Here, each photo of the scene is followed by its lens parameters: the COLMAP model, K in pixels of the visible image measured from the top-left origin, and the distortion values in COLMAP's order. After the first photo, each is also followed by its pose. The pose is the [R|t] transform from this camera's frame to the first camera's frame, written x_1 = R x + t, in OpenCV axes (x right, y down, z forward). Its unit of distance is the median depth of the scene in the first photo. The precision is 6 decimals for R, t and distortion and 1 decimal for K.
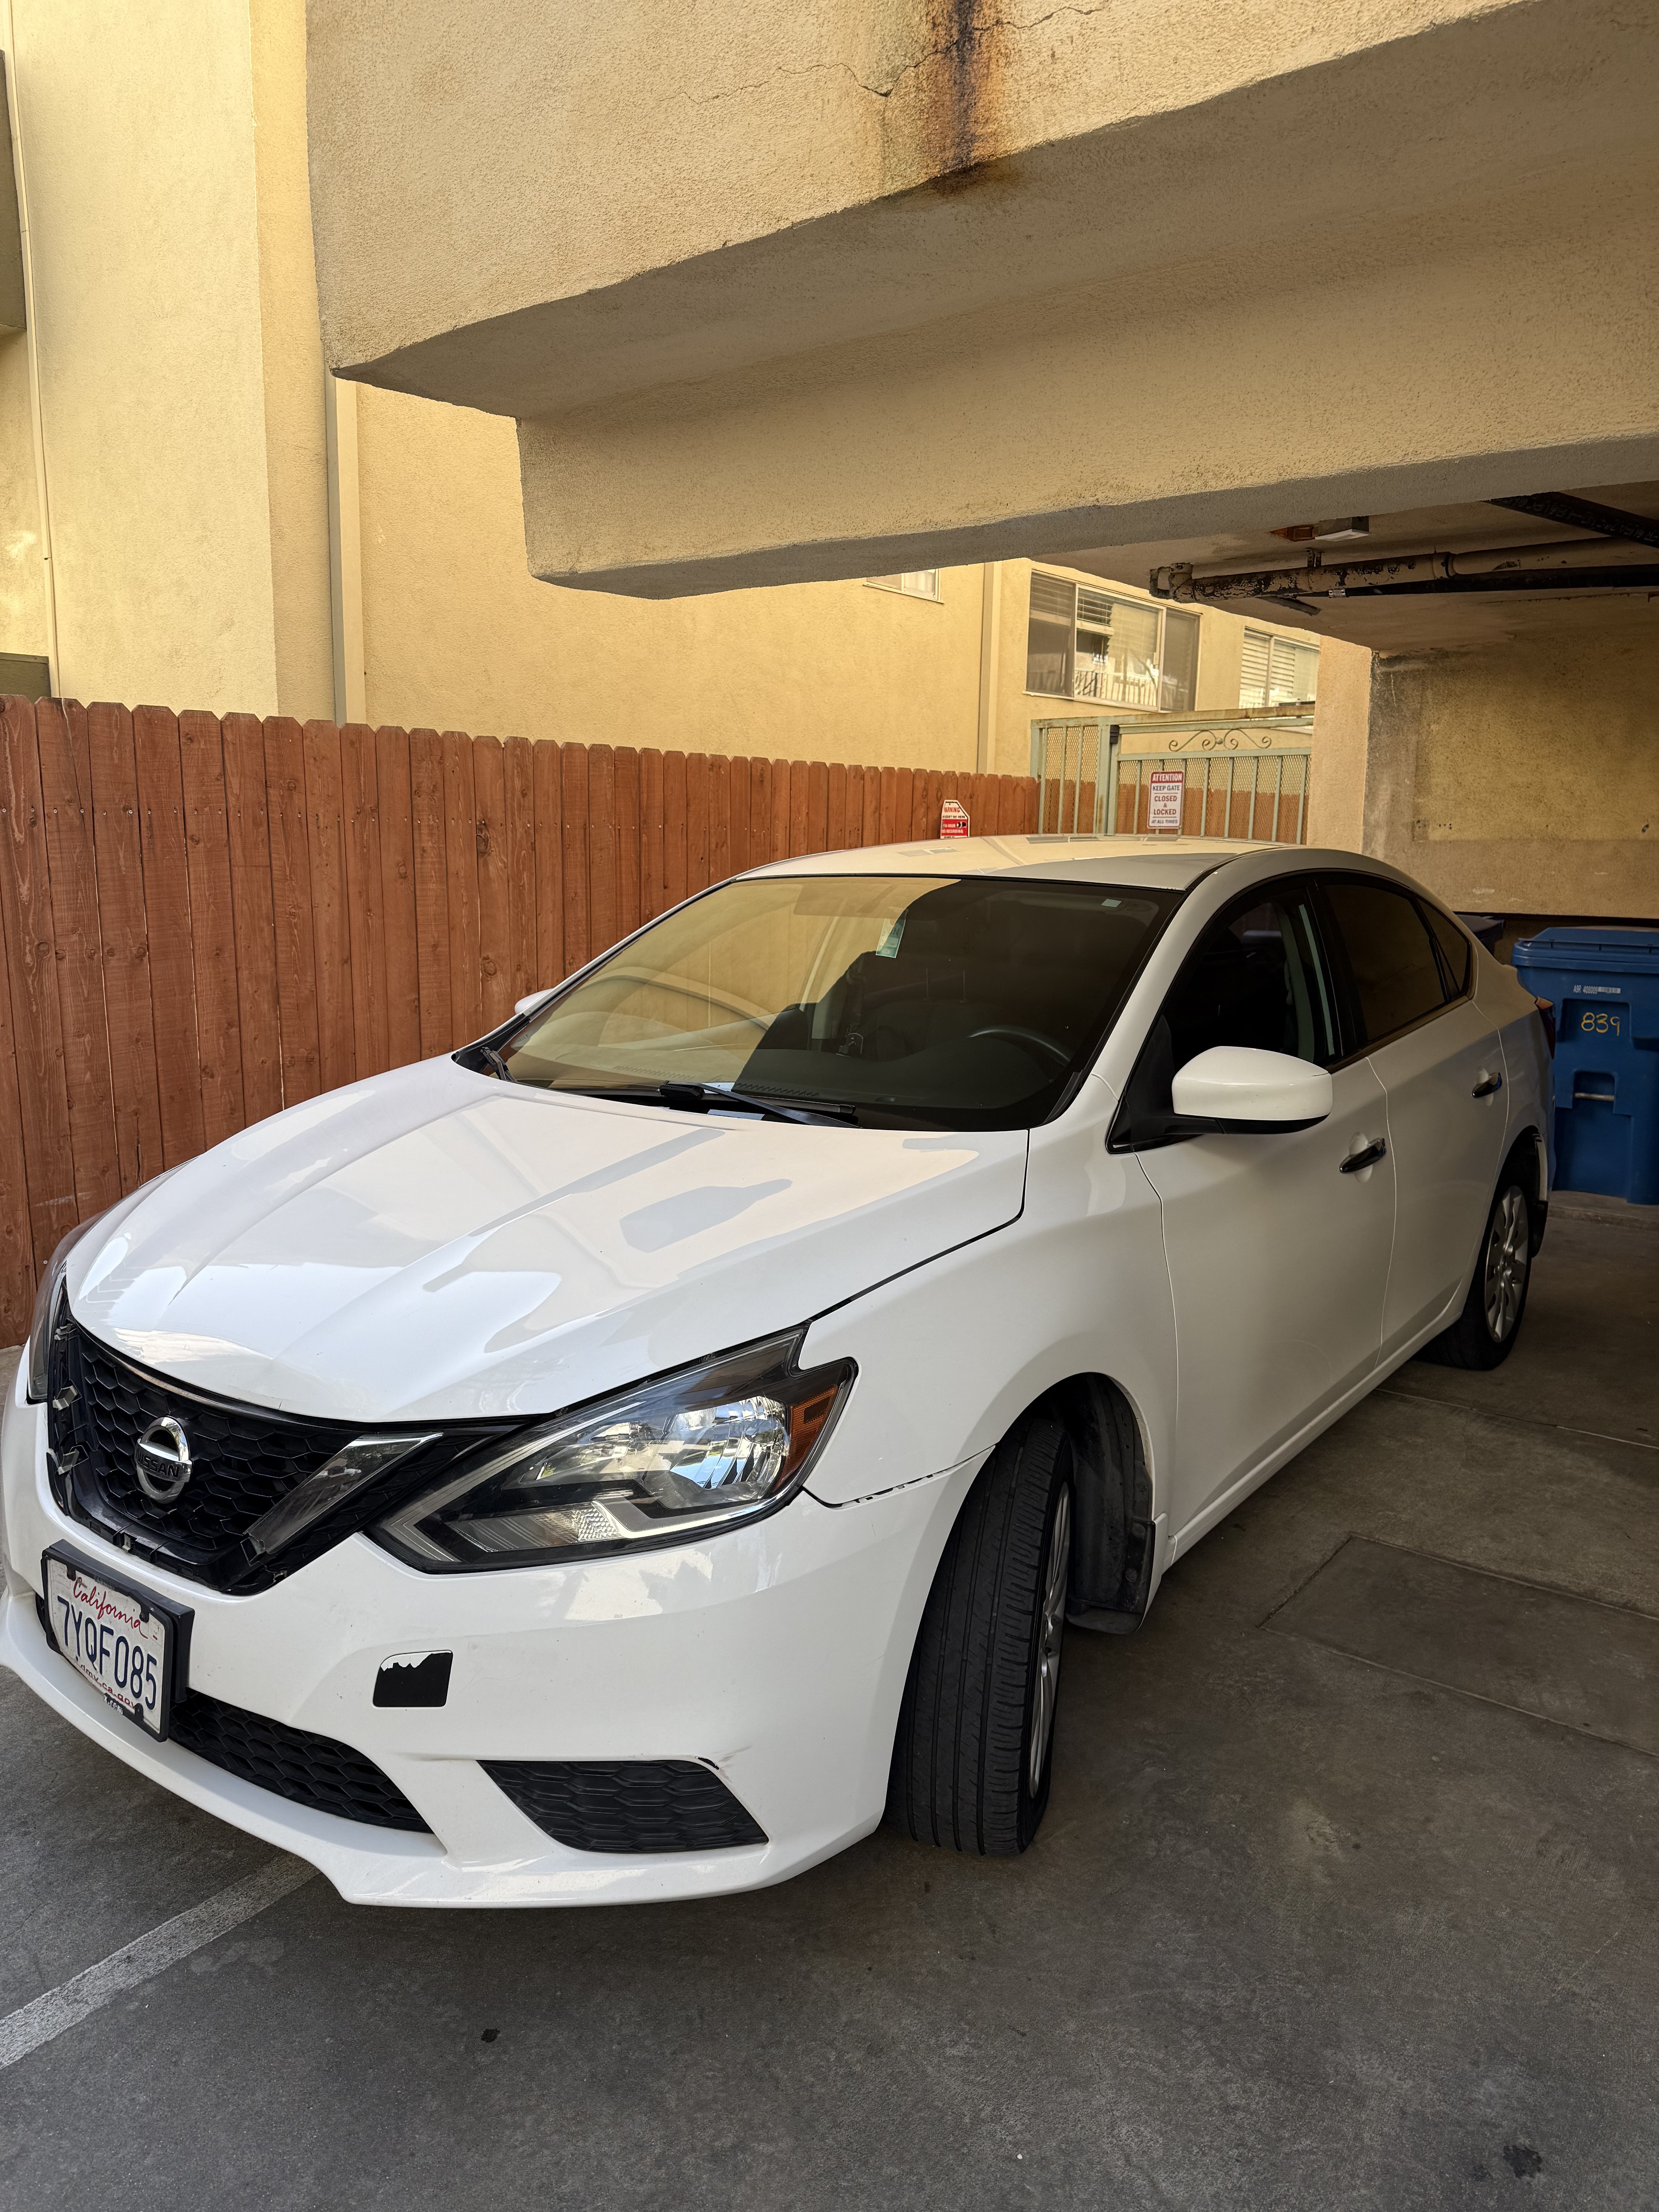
lens RADIAL K [[1558.3, 0, 816.2], [0, 1558.3, 1107.6], [0, 0, 1]] dist [0.013049, -0.018368]
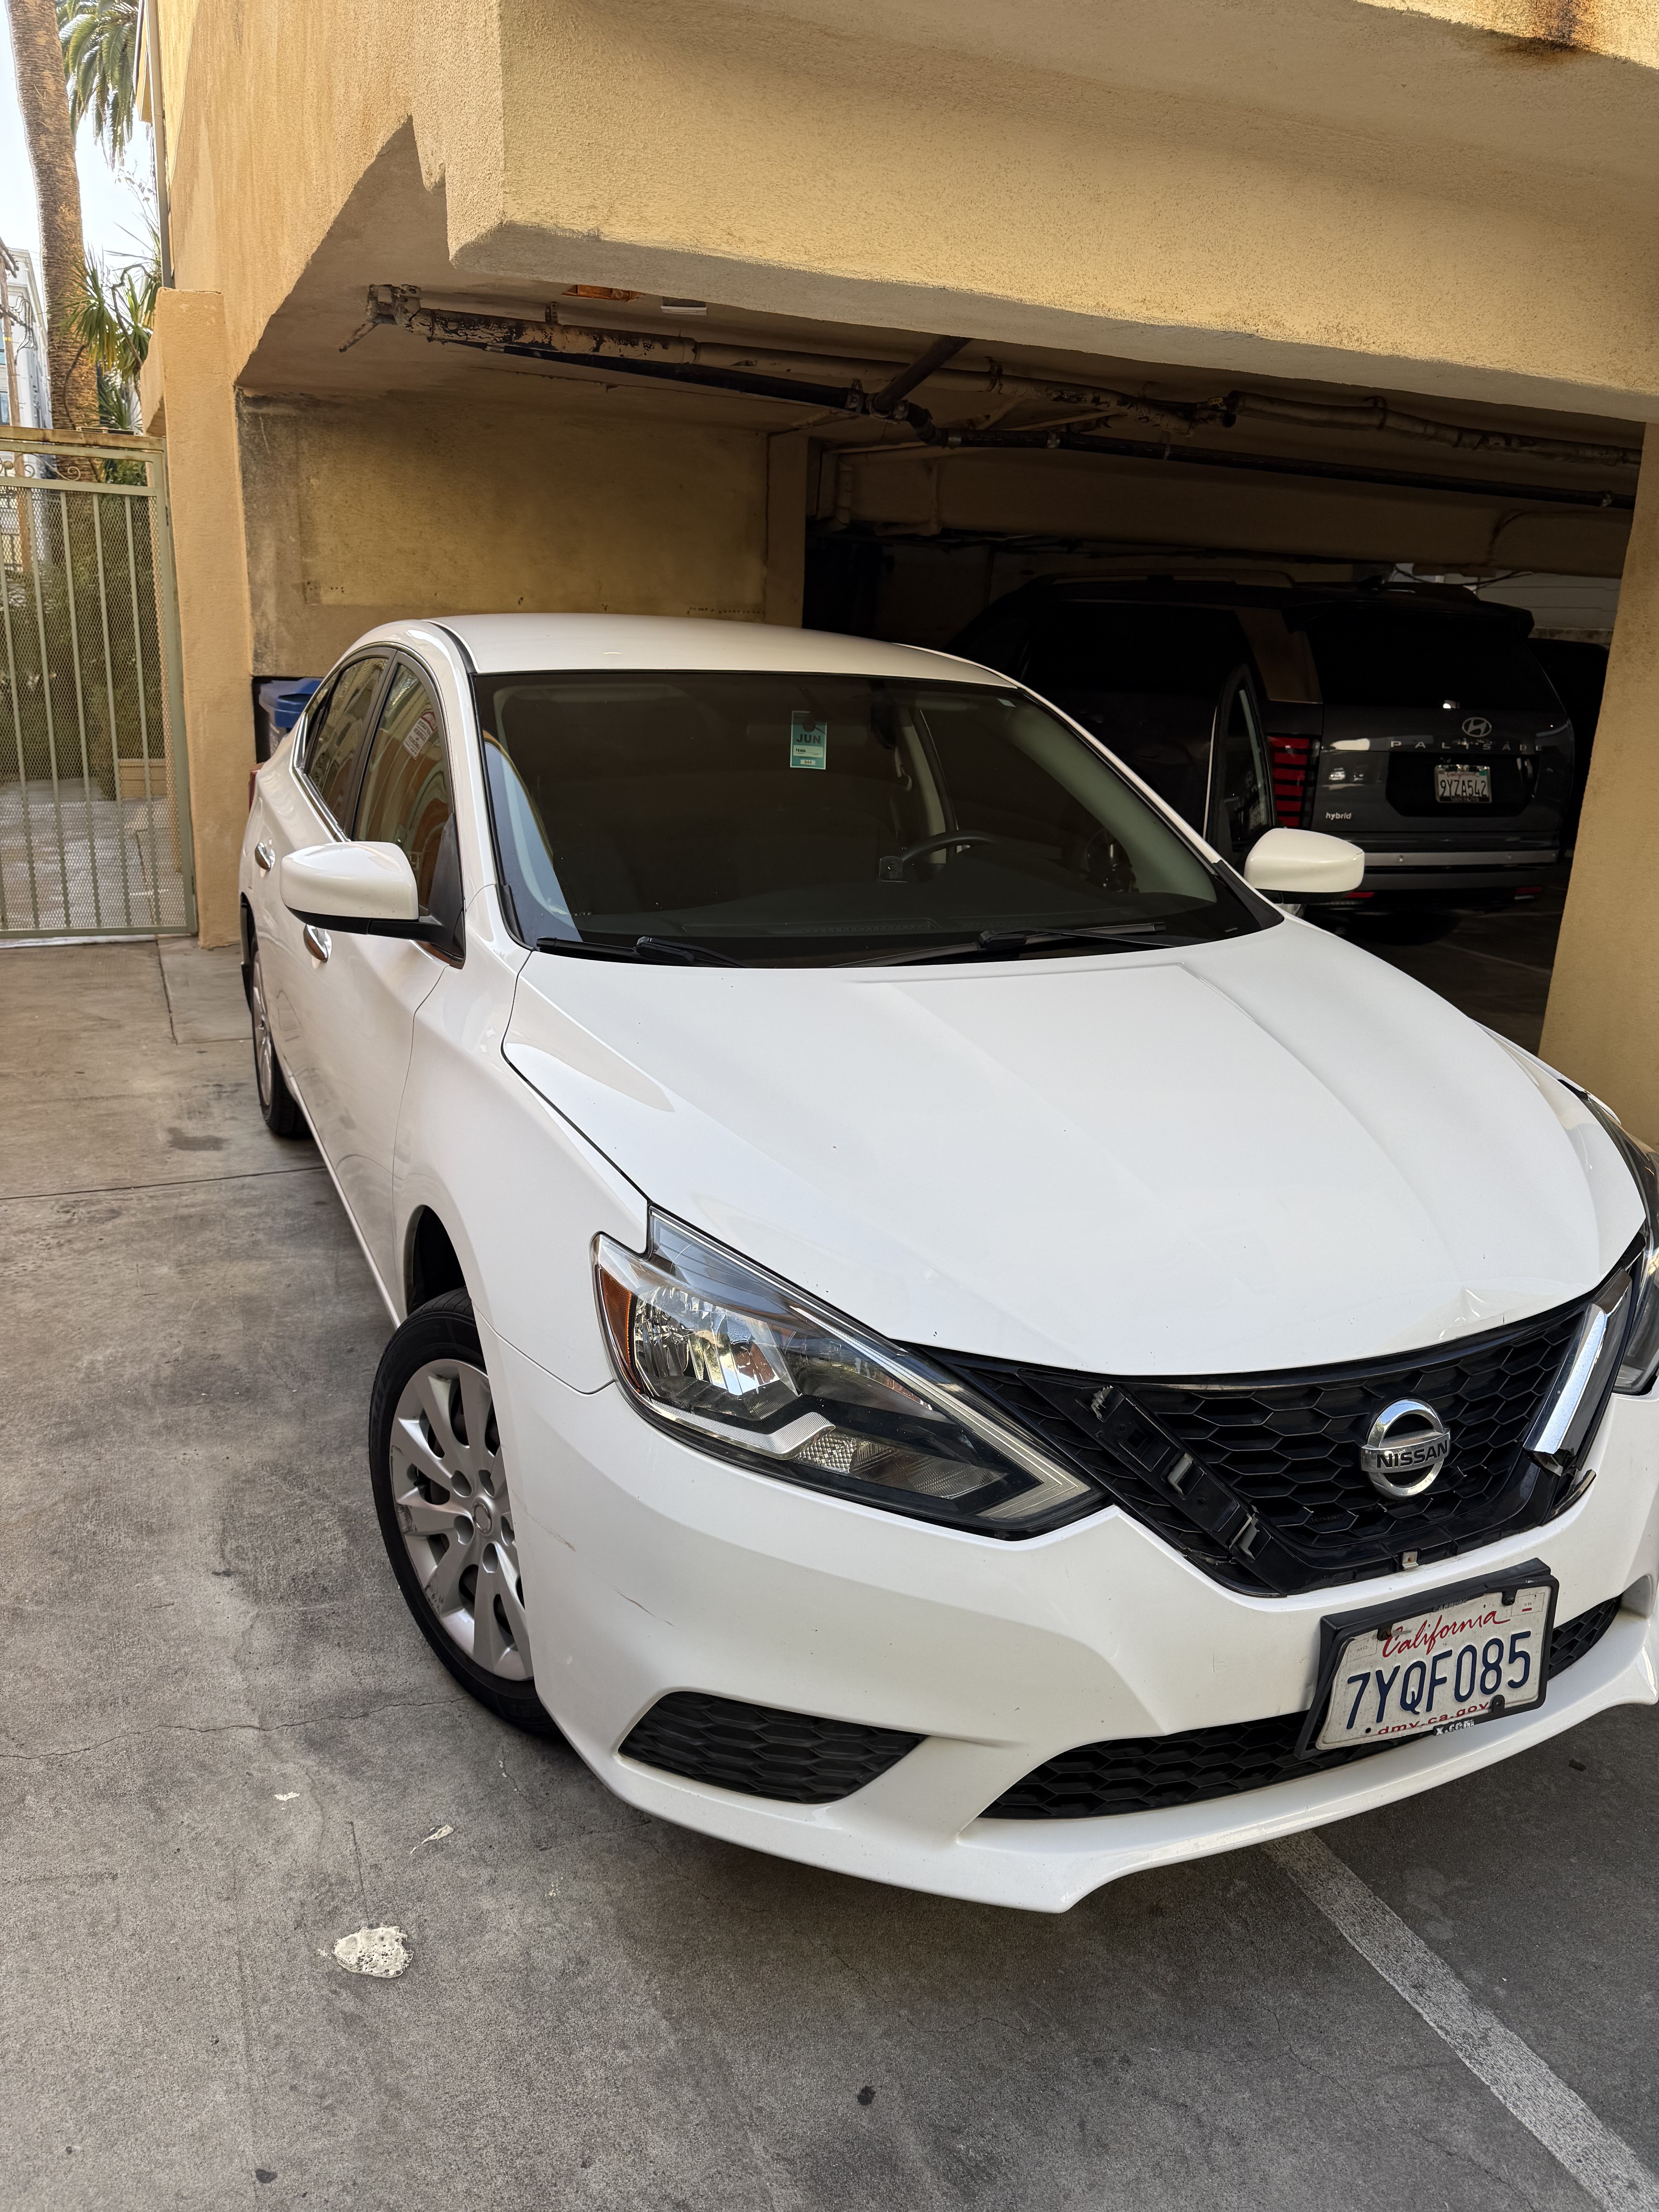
lens RADIAL K [[1558.3, 0, 816.2], [0, 1558.3, 1107.6], [0, 0, 1]] dist [0.013049, -0.018368]
pose [[0.479172, -0.248775, 0.841728, -1.106173], [0.112811, 0.968494, 0.222022, -0.152545], [-0.870441, -0.011431, 0.492139, 0.786701]]
